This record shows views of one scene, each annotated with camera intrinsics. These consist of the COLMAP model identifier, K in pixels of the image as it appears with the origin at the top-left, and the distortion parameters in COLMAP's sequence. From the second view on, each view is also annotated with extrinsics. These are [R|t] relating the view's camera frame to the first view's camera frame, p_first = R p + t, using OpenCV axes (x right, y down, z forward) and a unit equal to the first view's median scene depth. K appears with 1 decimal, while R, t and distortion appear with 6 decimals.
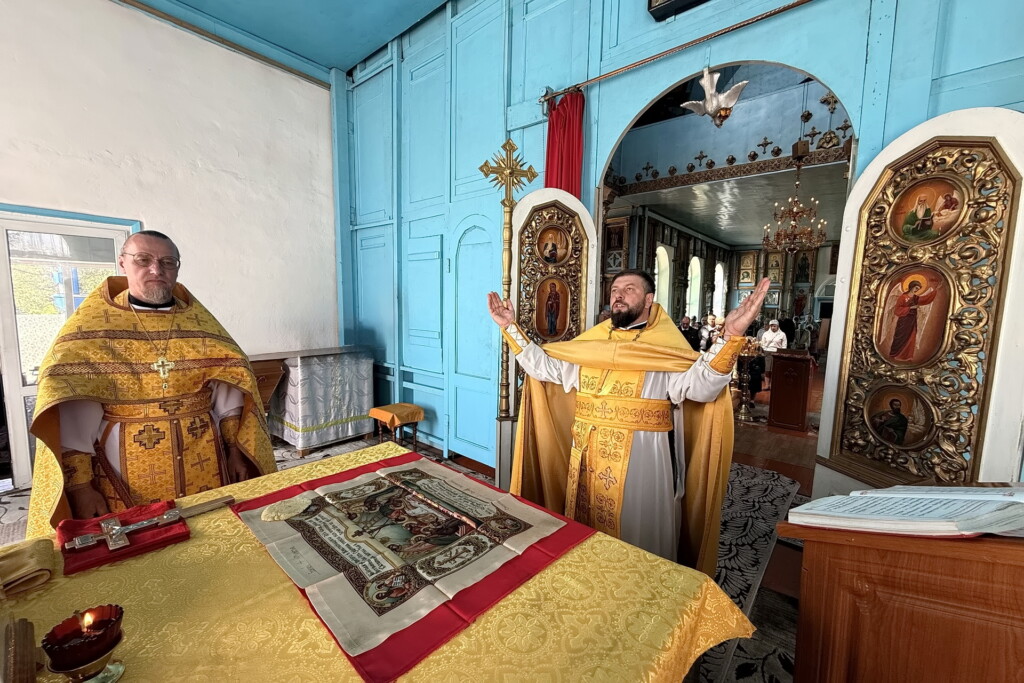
lens RADIAL K [[407.0, 0, 512.0], [0, 407.0, 341.5], [0, 0, 1]] dist [0.000097, 0.000055]
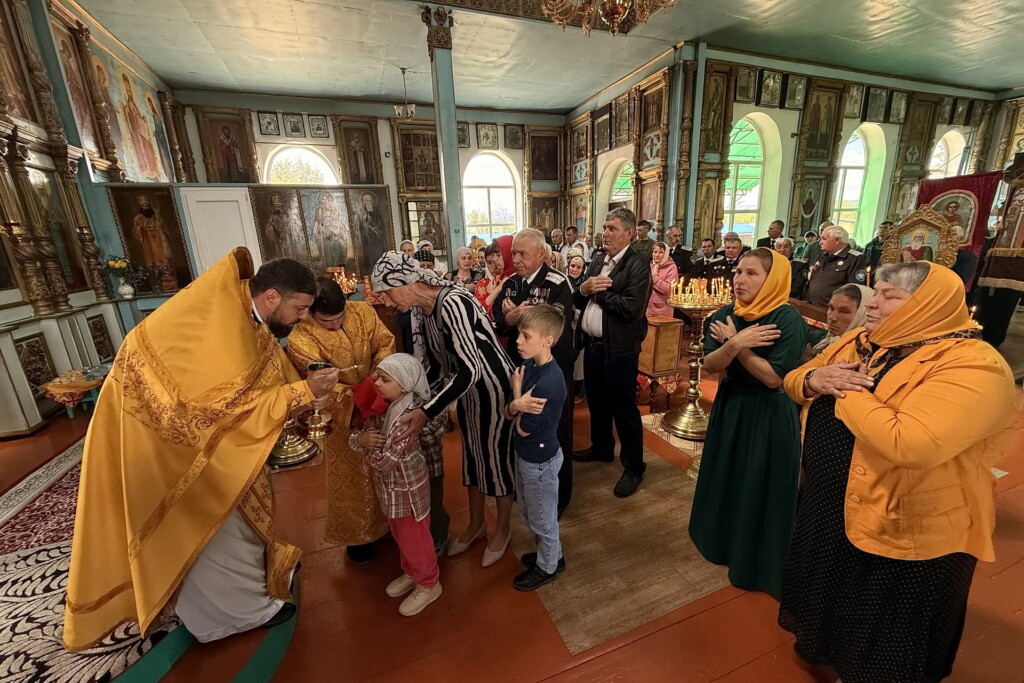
lens RADIAL K [[407.0, 0, 512.0], [0, 407.0, 341.5], [0, 0, 1]] dist [0.000097, 0.000055]
pose [[0.887812, 0.058720, -0.456444, 0.258223], [0.014735, 0.987691, 0.155723, -0.001531], [0.459970, -0.144978, 0.876019, 0.206012]]
